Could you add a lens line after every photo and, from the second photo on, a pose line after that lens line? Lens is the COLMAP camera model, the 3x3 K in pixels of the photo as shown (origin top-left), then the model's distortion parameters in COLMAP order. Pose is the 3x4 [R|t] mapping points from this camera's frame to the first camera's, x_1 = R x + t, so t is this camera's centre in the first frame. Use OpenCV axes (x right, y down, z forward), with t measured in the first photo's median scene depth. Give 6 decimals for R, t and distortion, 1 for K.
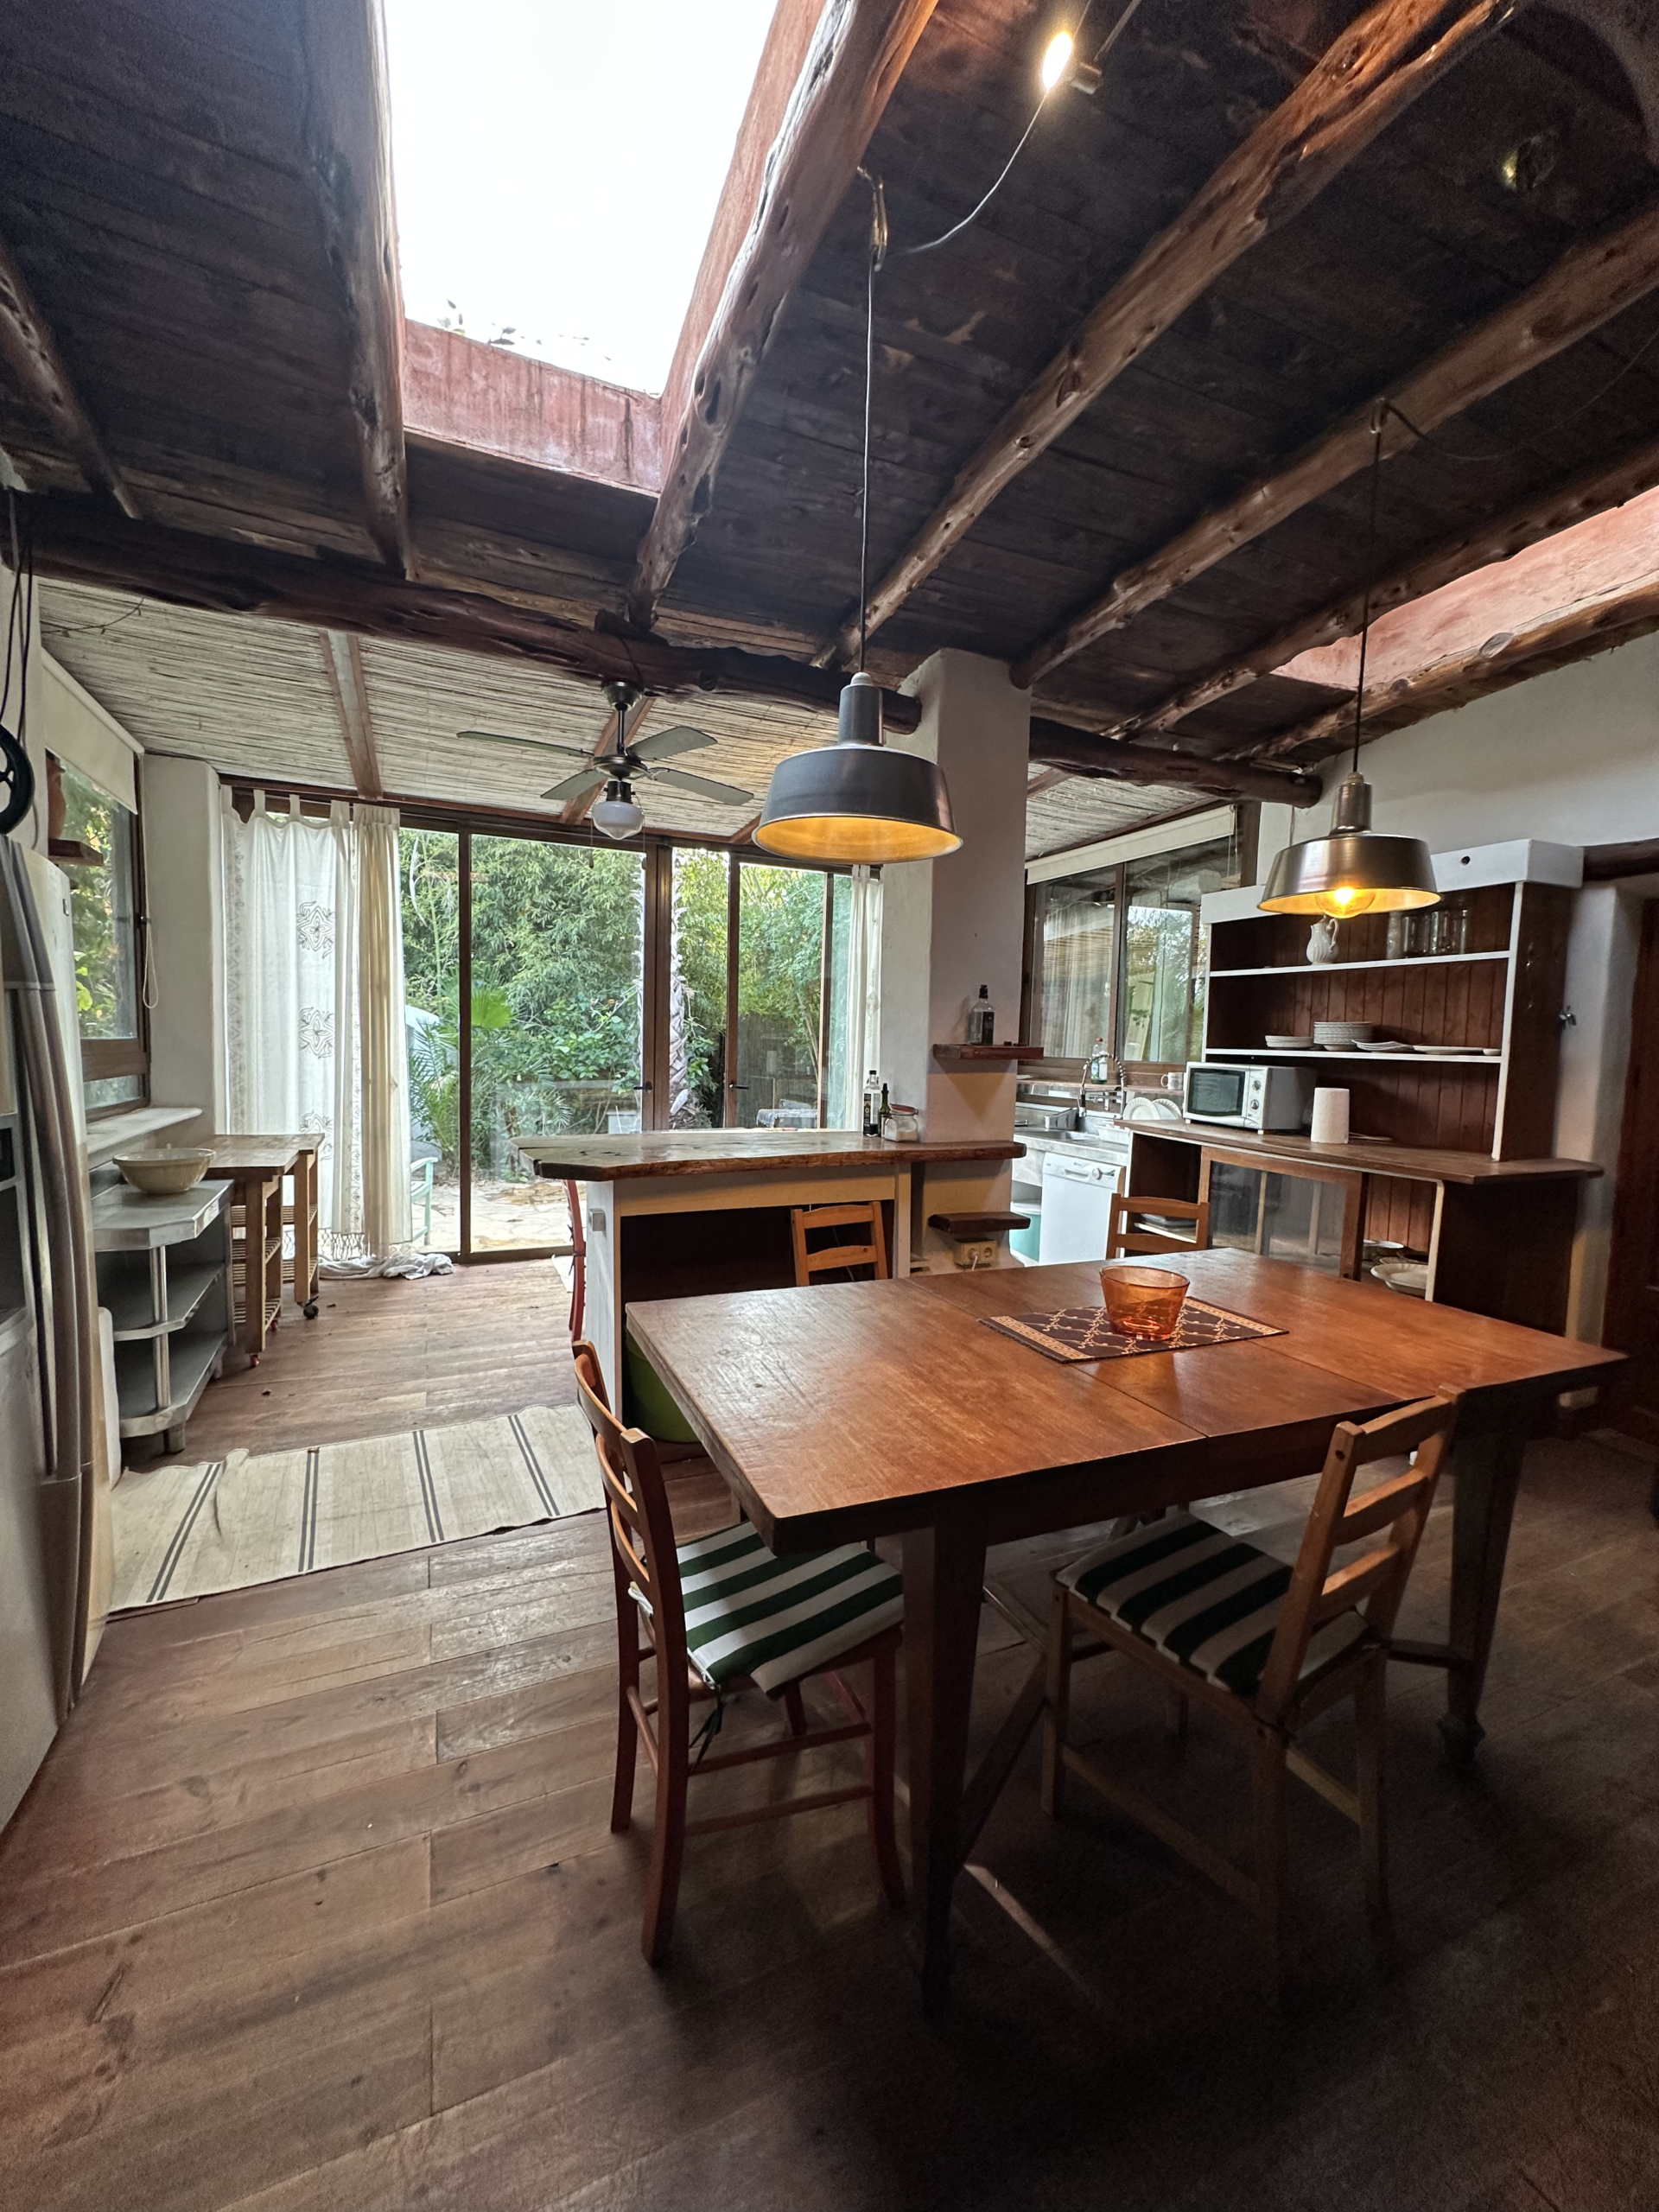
lens RADIAL K [[882.7, 0, 829.3], [0, 882.7, 1103.7], [0, 0, 1]] dist [-0.003295, 0.000695]
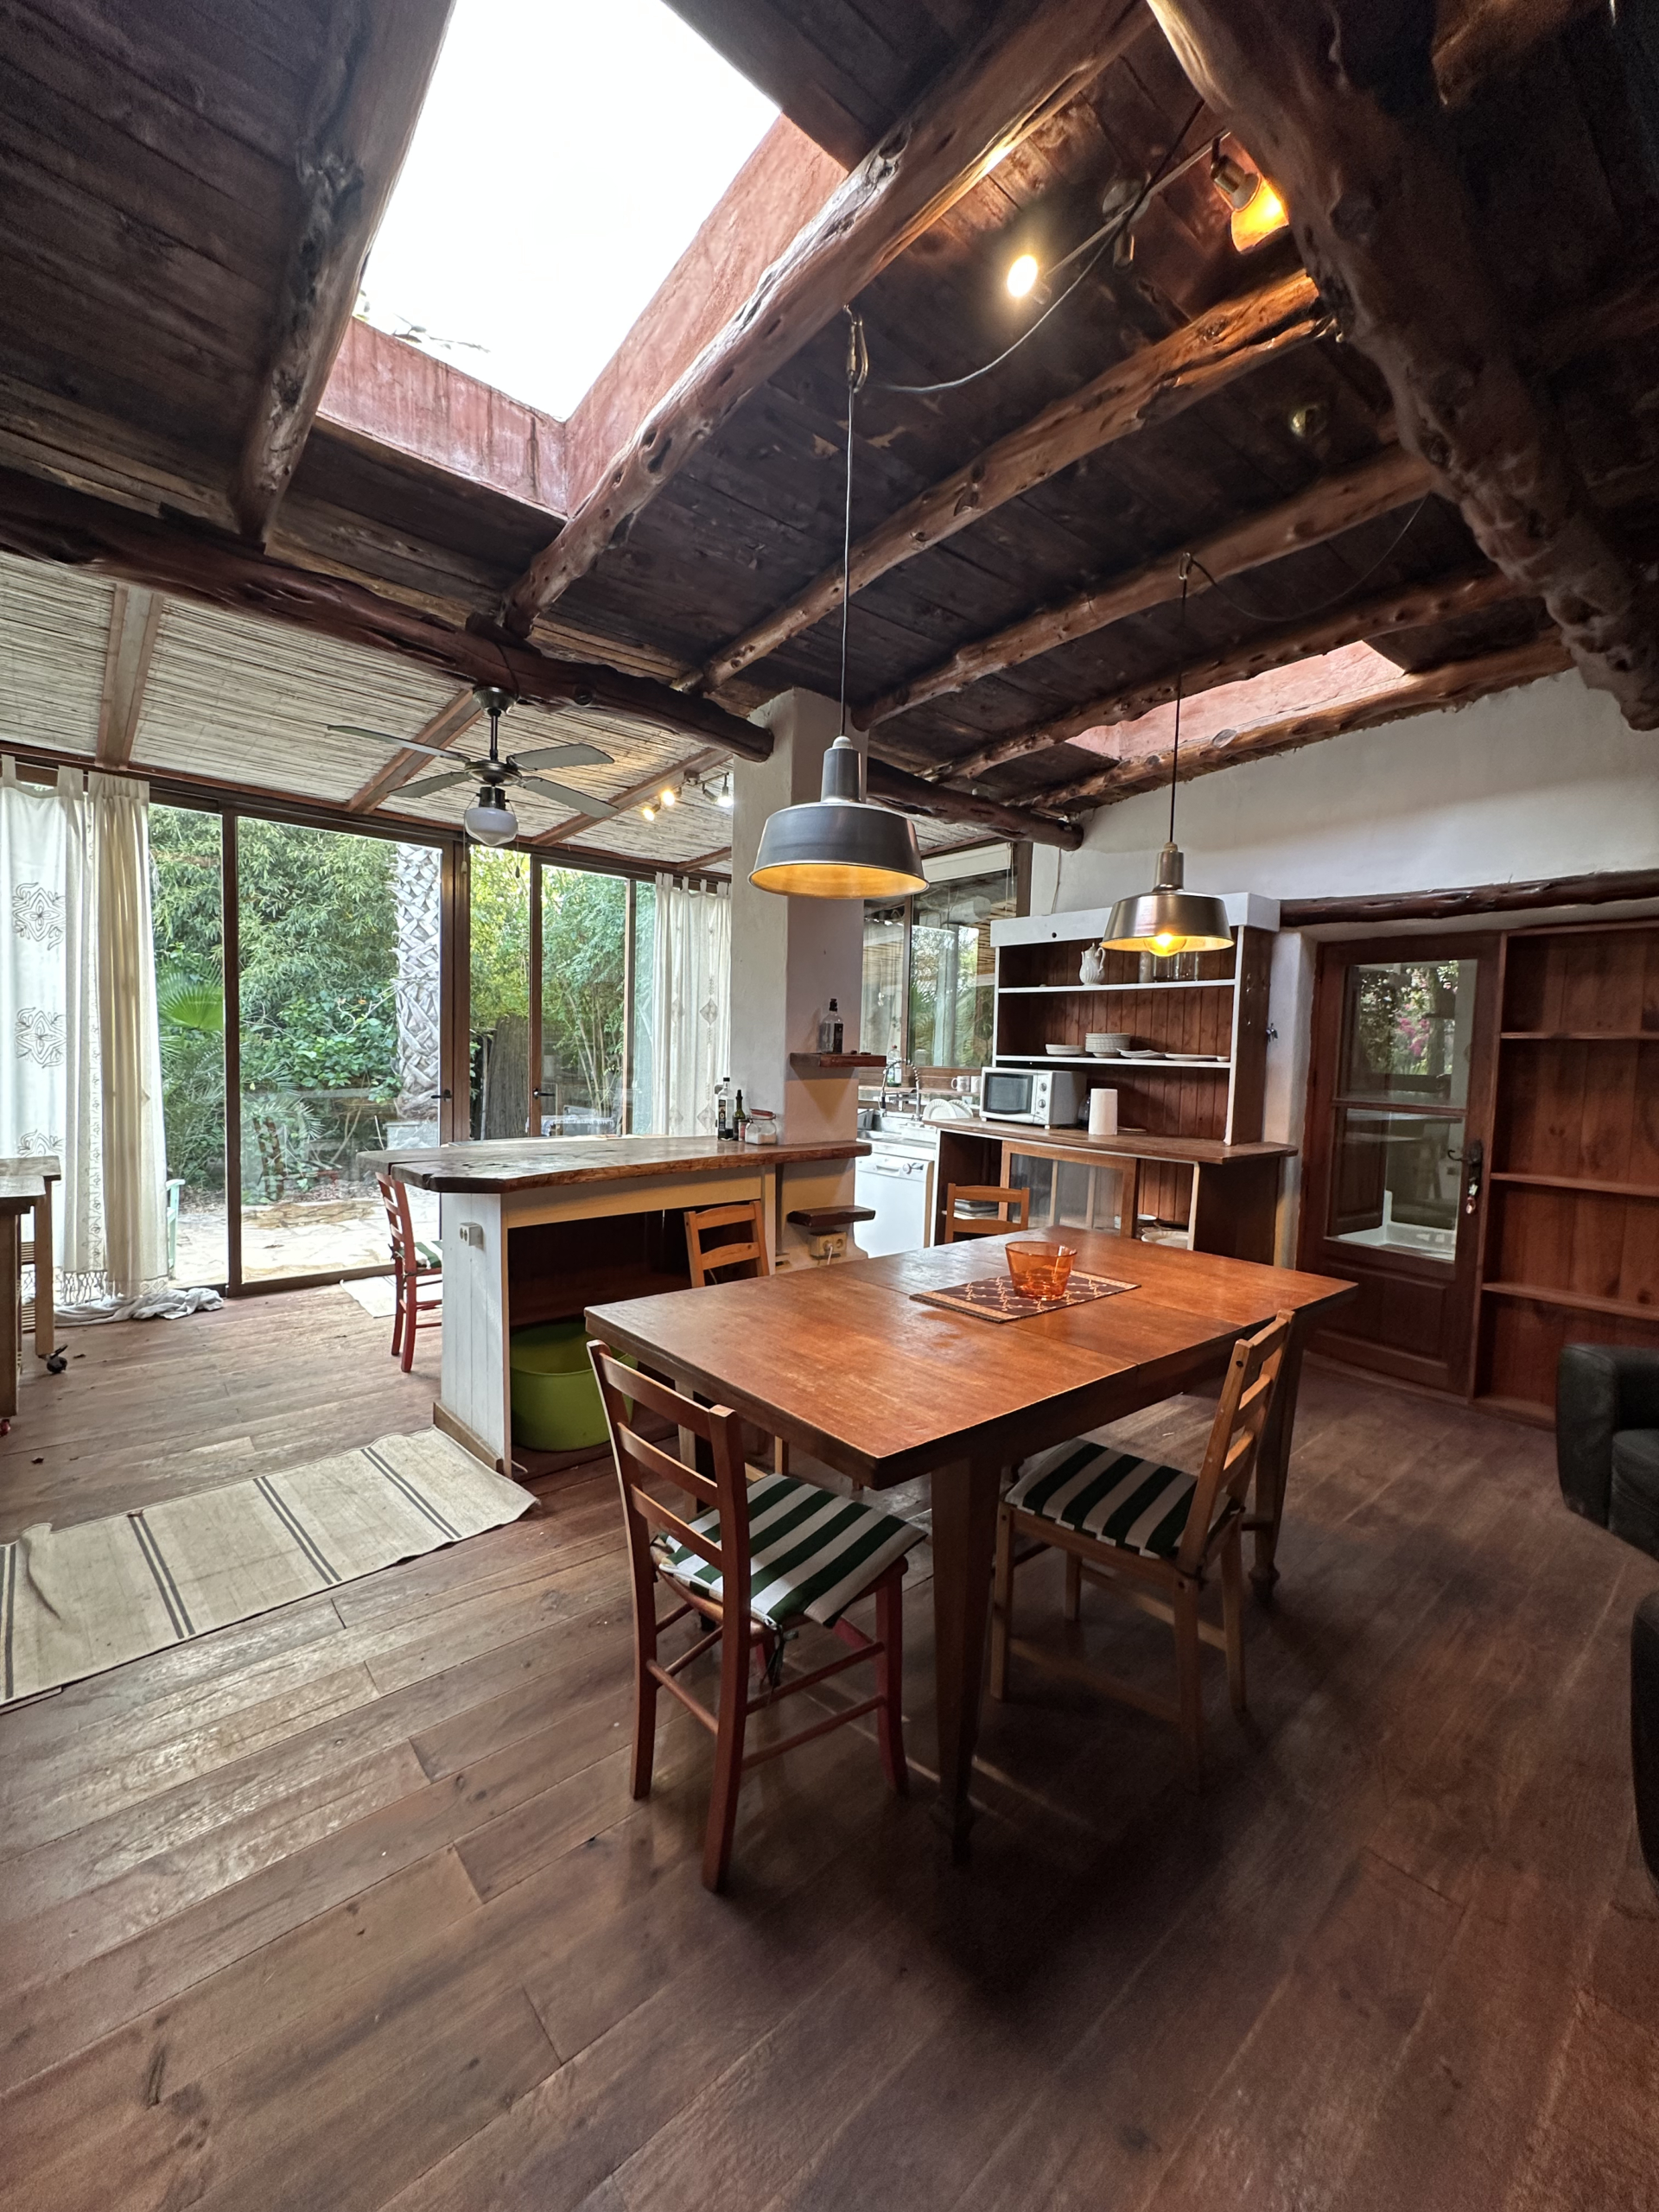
lens RADIAL K [[882.7, 0, 828.4], [0, 882.7, 1103.7], [0, 0, 1]] dist [-0.003295, 0.000695]
pose [[0.957259, -0.017359, 0.288711, -0.172471], [0.018014, 0.999838, 0.000389, -0.006129], [-0.288670, 0.004829, 0.957416, -0.050198]]
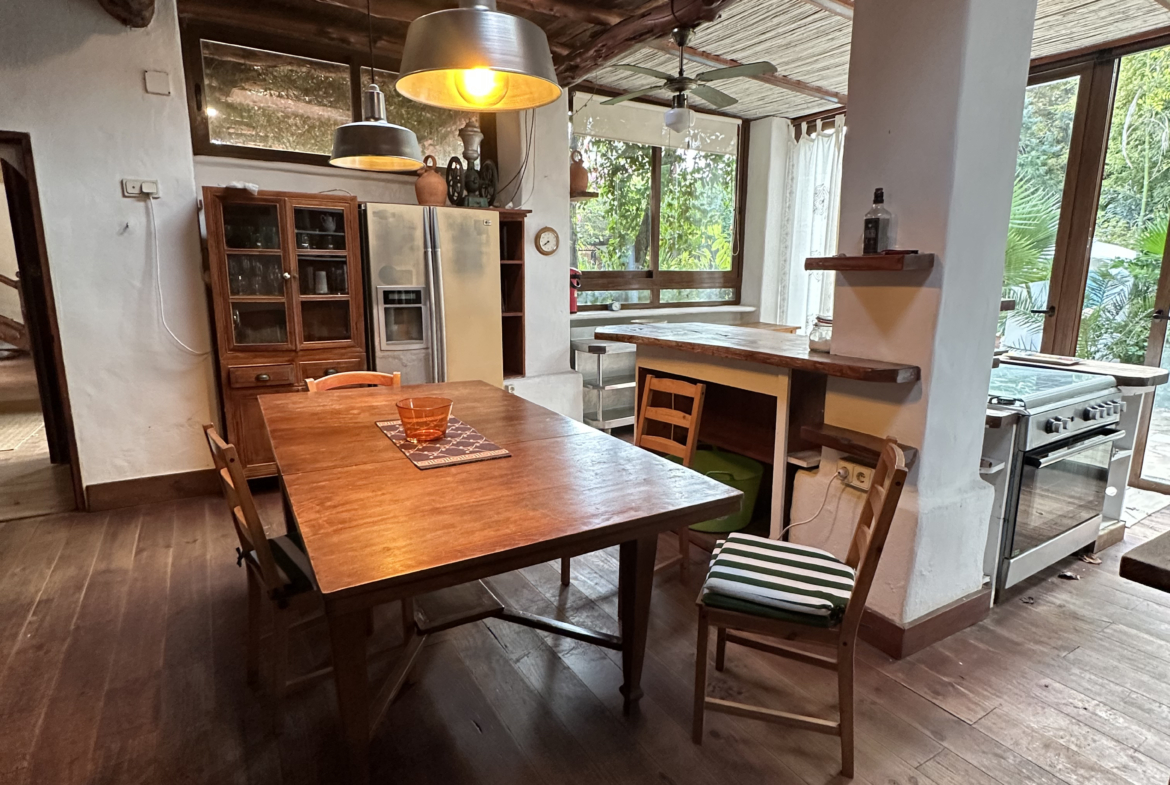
lens RADIAL K [[620.4, 0, 580.4], [0, 620.4, 391.0], [0, 0, 1]] dist [0.009720, -0.005307]
pose [[0.111074, 0.167690, -0.979563, 0.930286], [-0.067657, 0.984651, 0.160889, -0.012570], [0.991506, 0.048404, 0.120714, 0.728818]]
